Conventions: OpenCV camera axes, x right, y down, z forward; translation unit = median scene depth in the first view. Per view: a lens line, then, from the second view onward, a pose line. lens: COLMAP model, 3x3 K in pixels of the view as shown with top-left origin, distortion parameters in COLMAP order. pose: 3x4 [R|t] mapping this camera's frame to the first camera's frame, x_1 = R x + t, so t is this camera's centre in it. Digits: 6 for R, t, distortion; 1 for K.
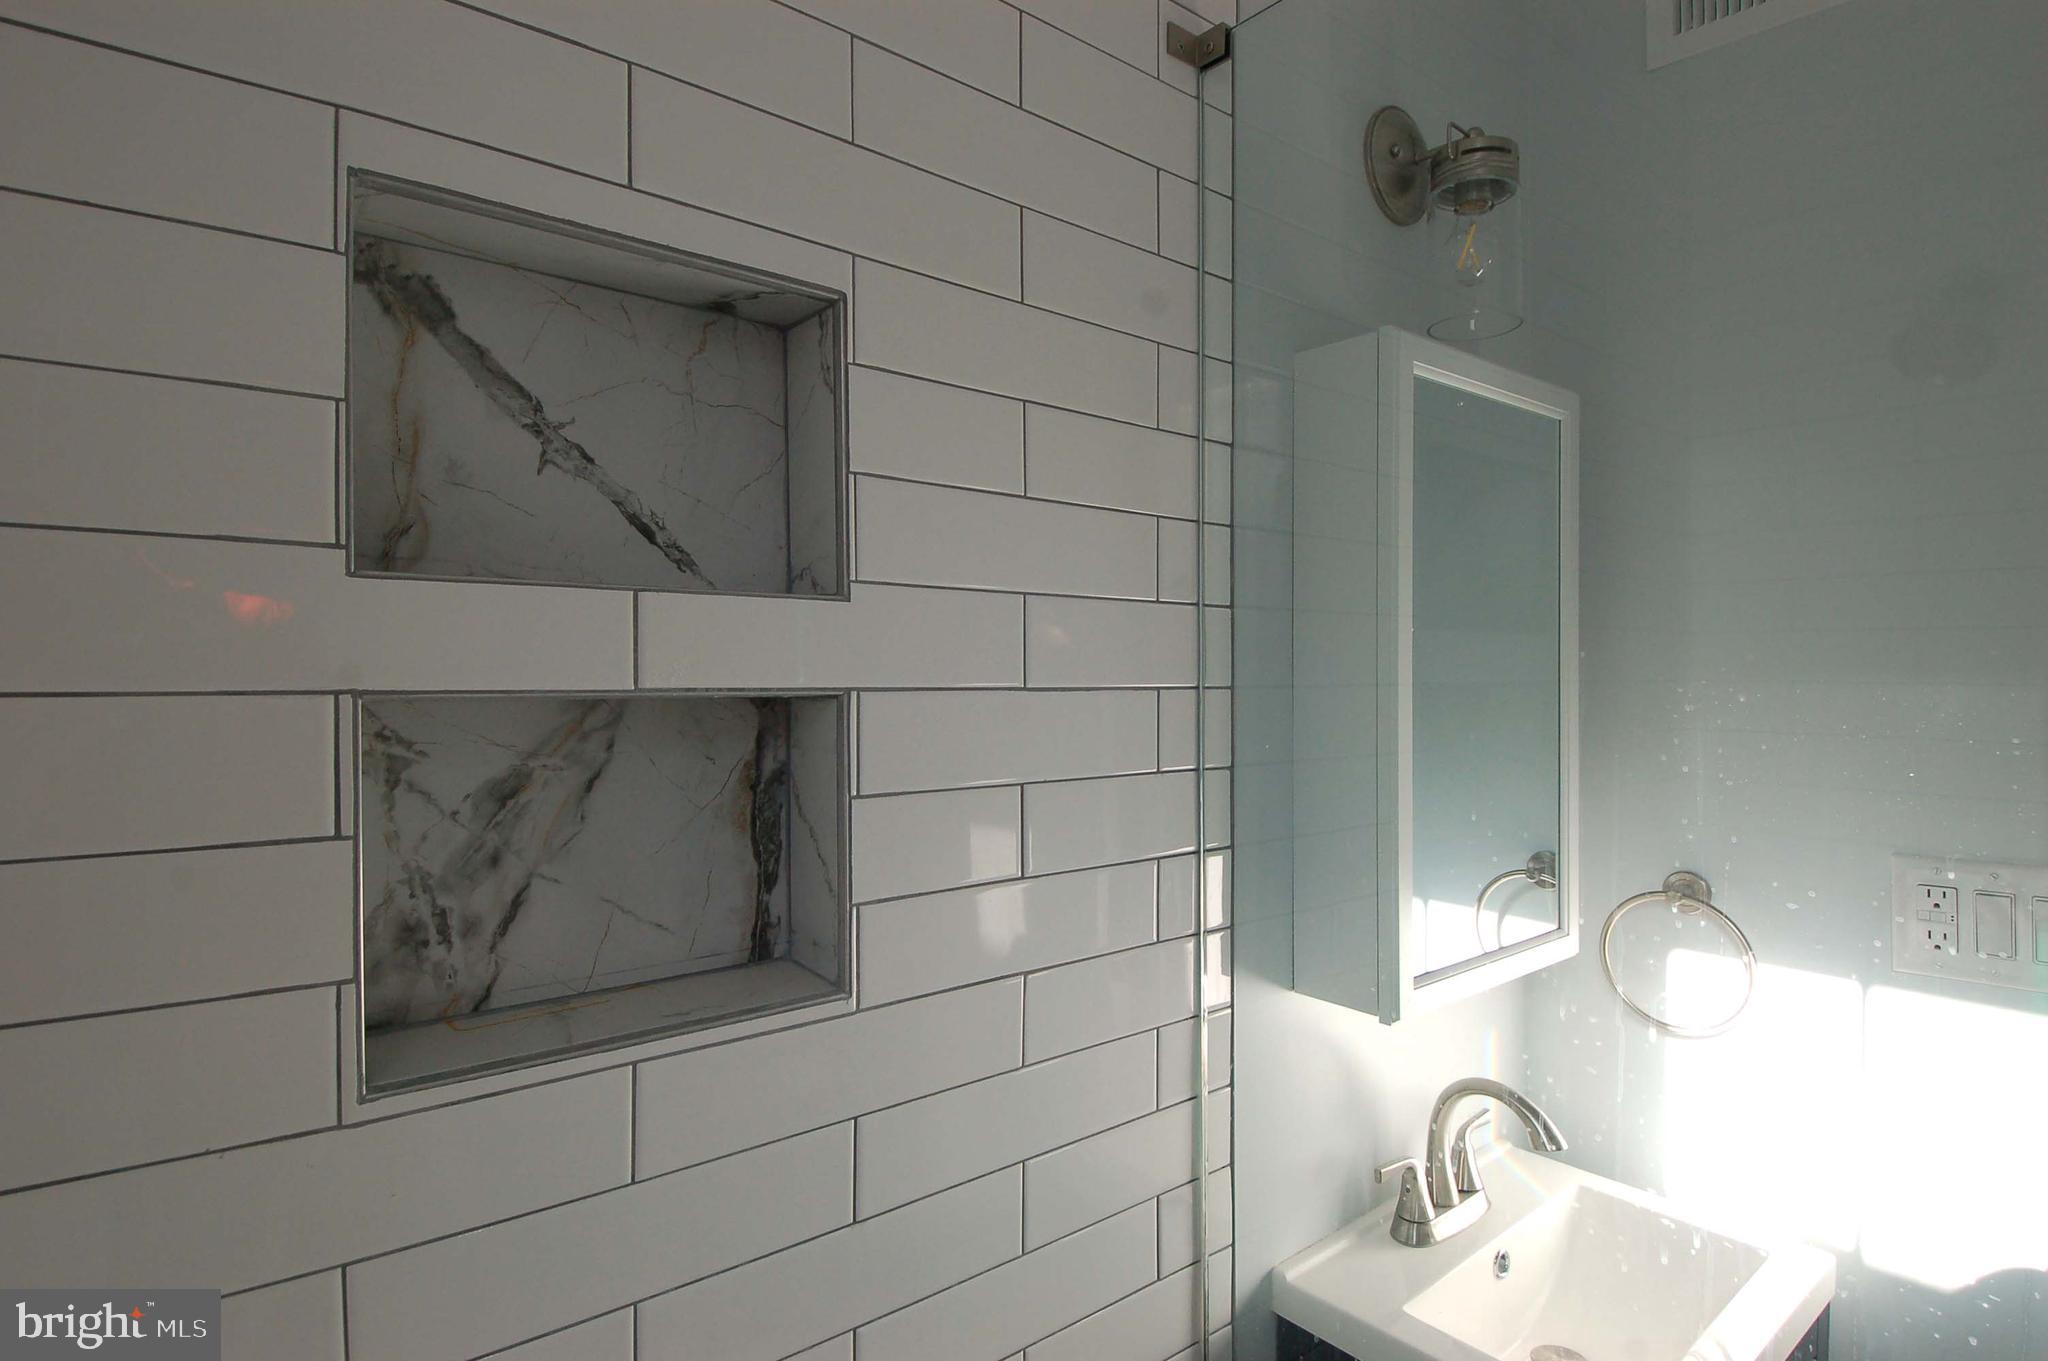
lens RADIAL K [[1086.6, 0, 1025.1], [0, 1086.6, 690.7], [0, 0, 1]] dist [0.021782, -0.017615]
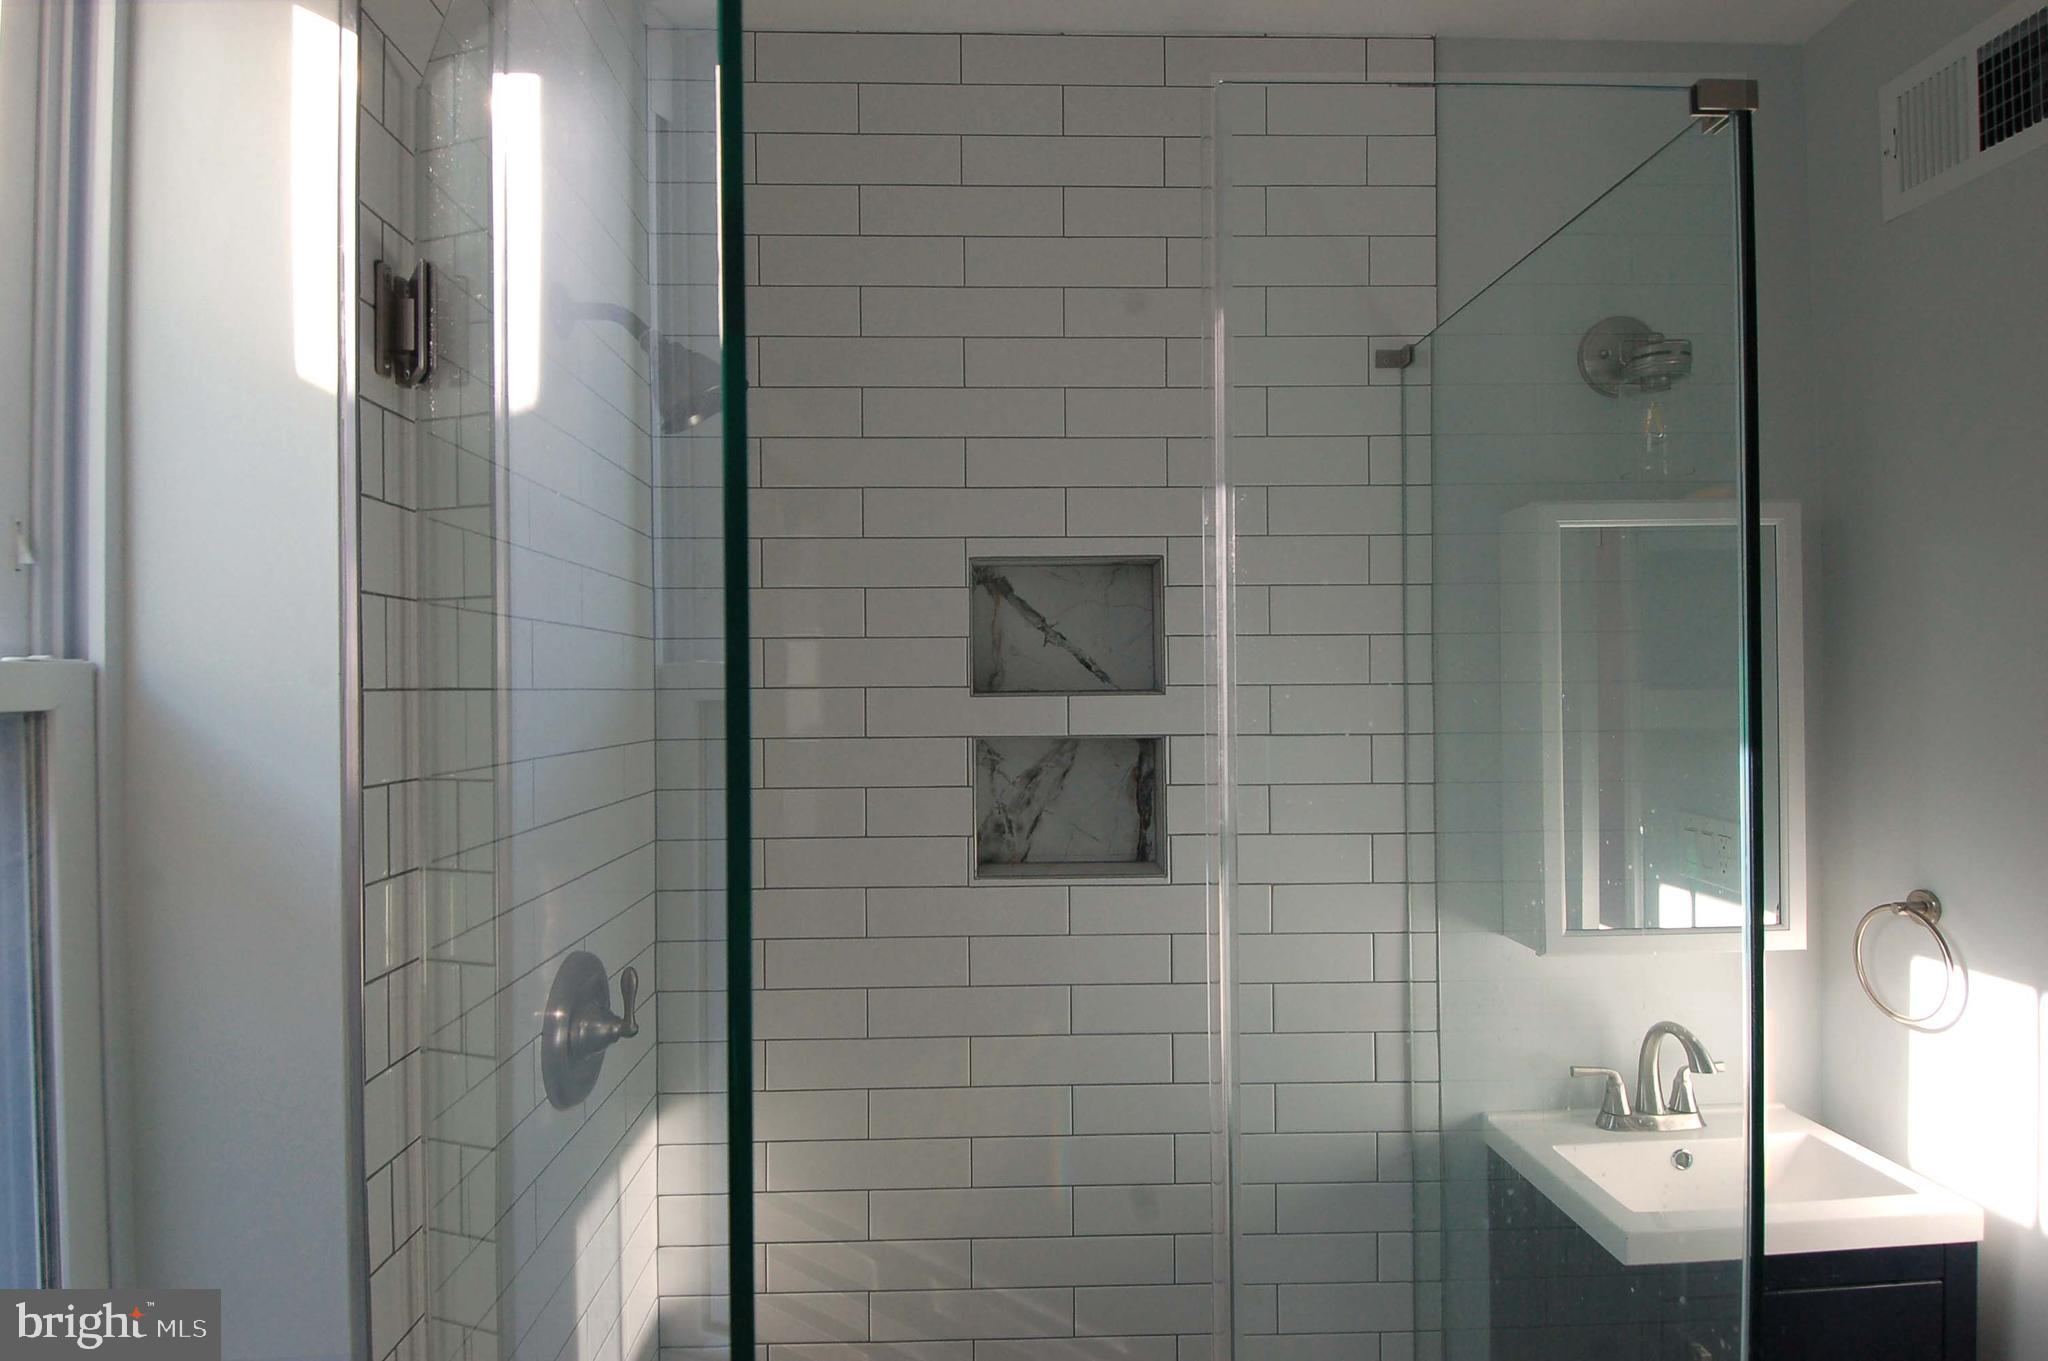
lens RADIAL K [[1086.6, 0, 1013.9], [0, 1086.6, 676.4], [0, 0, 1]] dist [0.021782, -0.017615]
pose [[0.779825, -0.015255, -0.625812, 1.012794], [-0.000070, 0.999701, -0.024456, -0.070008], [0.625998, 0.019115, 0.779590, -0.933042]]
